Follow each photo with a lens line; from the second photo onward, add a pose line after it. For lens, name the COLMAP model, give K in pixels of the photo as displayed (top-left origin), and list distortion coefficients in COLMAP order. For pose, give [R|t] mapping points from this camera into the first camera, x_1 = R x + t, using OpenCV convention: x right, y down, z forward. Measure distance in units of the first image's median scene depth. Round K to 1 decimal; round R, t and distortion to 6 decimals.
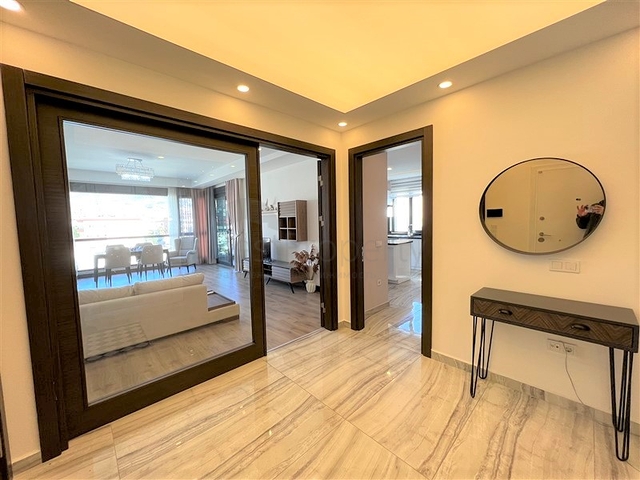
lens RADIAL K [[253.2, 0, 319.7], [0, 253.2, 240.6], [0, 0, 1]] dist [0.000465, -0.000018]
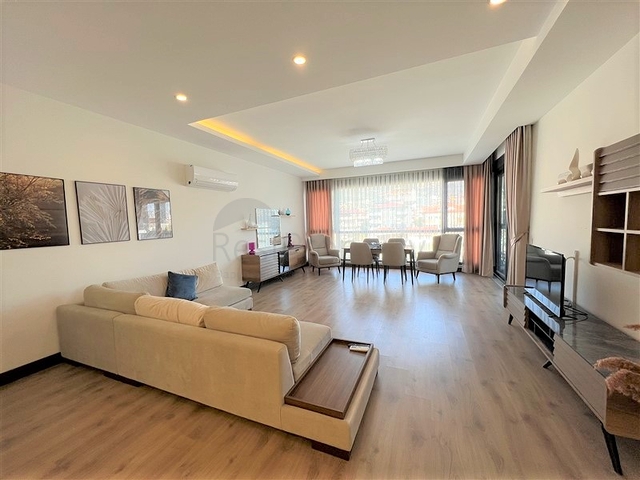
lens RADIAL K [[253.2, 0, 321.6], [0, 253.2, 239.3], [0, 0, 1]] dist [0.000465, -0.000018]
pose [[0.399750, 0.076691, -0.913410, -0.001167], [-0.050644, 0.996820, 0.061530, -0.029804], [0.915224, 0.021662, 0.402363, 0.437493]]
